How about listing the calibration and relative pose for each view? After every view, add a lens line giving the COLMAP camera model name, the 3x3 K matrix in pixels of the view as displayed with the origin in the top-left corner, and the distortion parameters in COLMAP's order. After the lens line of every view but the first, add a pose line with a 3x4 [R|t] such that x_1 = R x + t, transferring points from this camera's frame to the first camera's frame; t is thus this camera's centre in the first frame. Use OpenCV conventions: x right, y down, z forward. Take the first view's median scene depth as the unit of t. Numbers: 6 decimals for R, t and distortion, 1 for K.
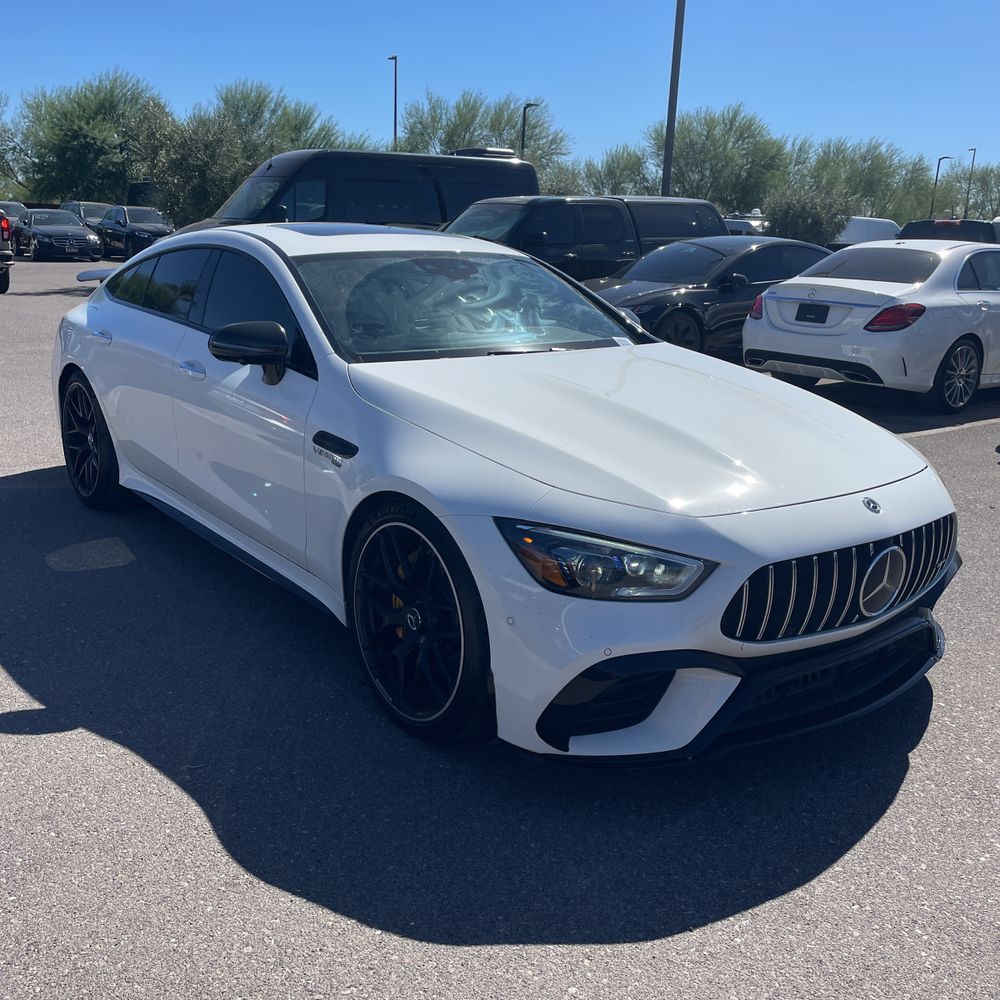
lens RADIAL K [[1018.7, 0, 506.4], [0, 1018.7, 478.7], [0, 0, 1]] dist [0.094820, -0.128769]
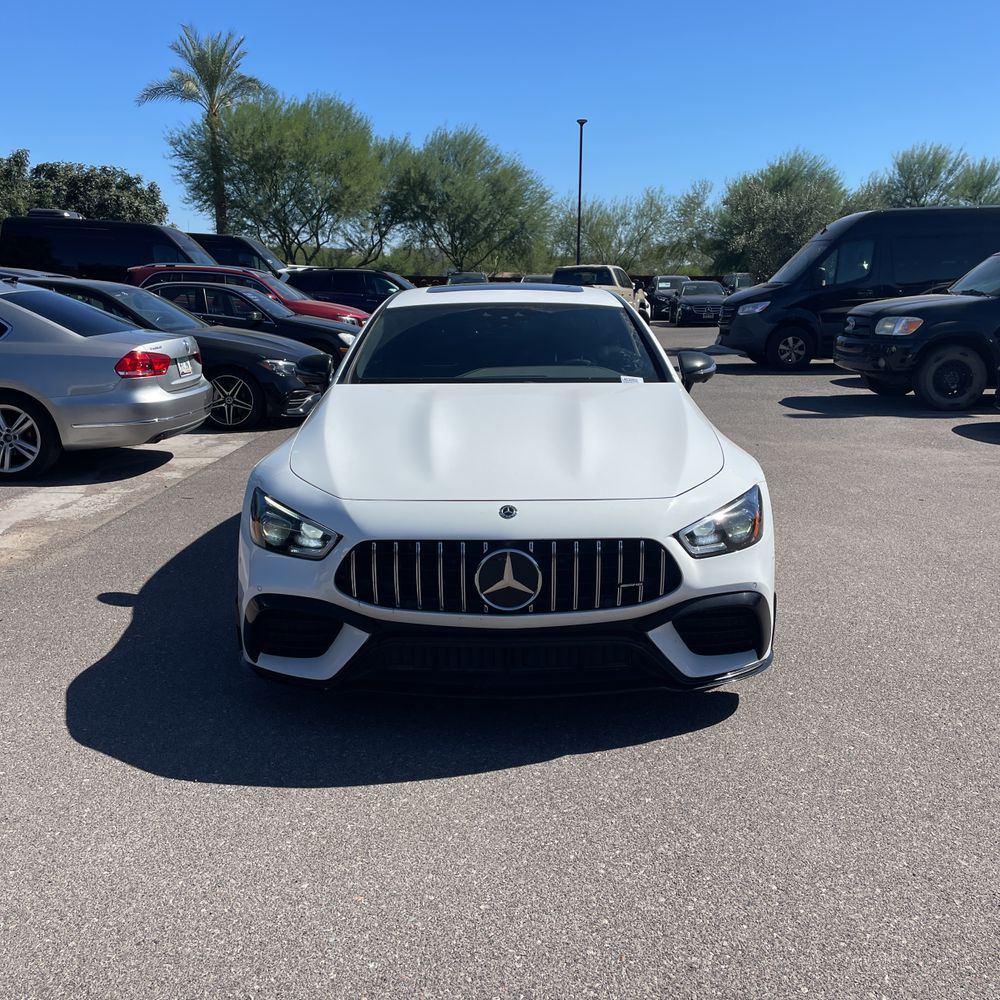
lens RADIAL K [[1018.7, 0, 506.4], [0, 1018.7, 478.7], [0, 0, 1]] dist [0.094820, -0.128769]
pose [[0.788562, 0.086659, -0.608818, 1.076381], [-0.124279, 0.992051, -0.019761, 0.012475], [0.602266, 0.091246, 0.793064, 0.106825]]
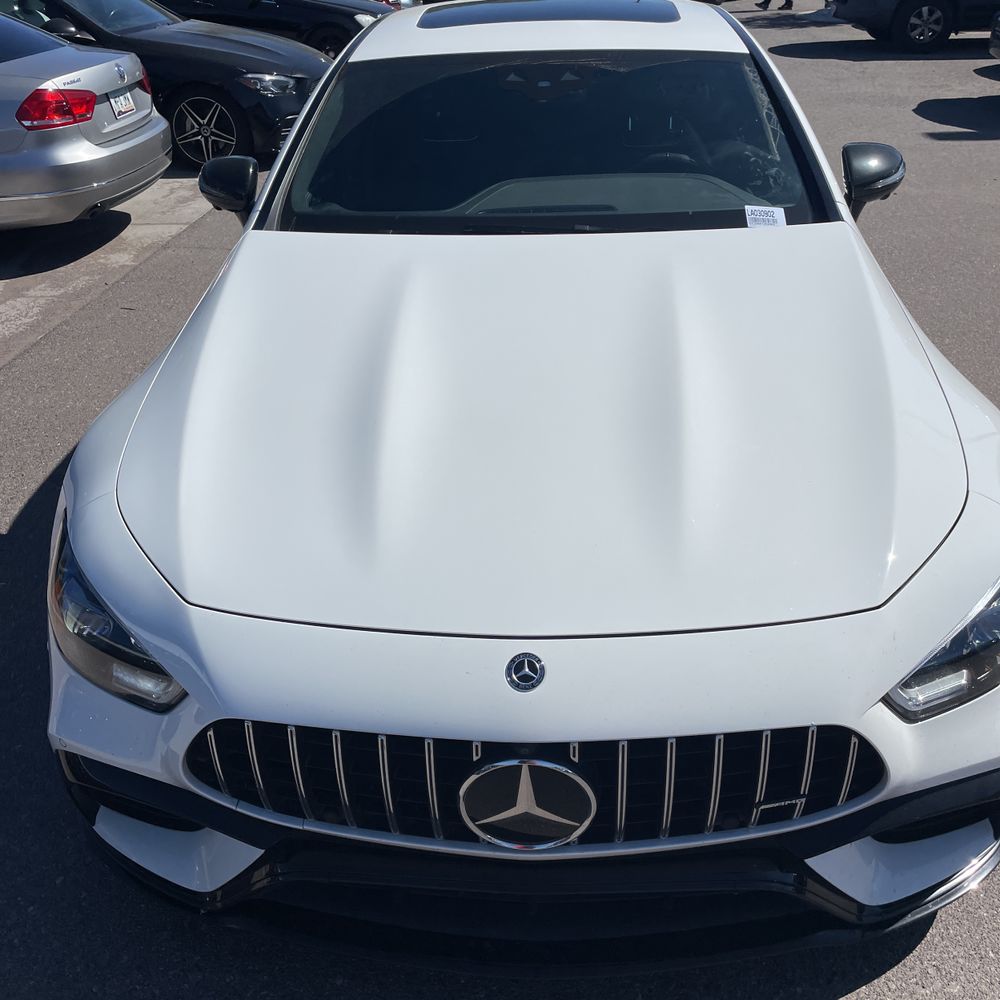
lens RADIAL K [[1025.4, 0, 500.0], [0, 1025.4, 500.0], [0, 0, 1]] dist [0.138426, -0.203470]
pose [[0.751266, 0.278649, -0.598293, 0.663245], [-0.114188, 0.947711, 0.298003, -0.223673], [0.650047, -0.155562, 0.743801, 0.634007]]
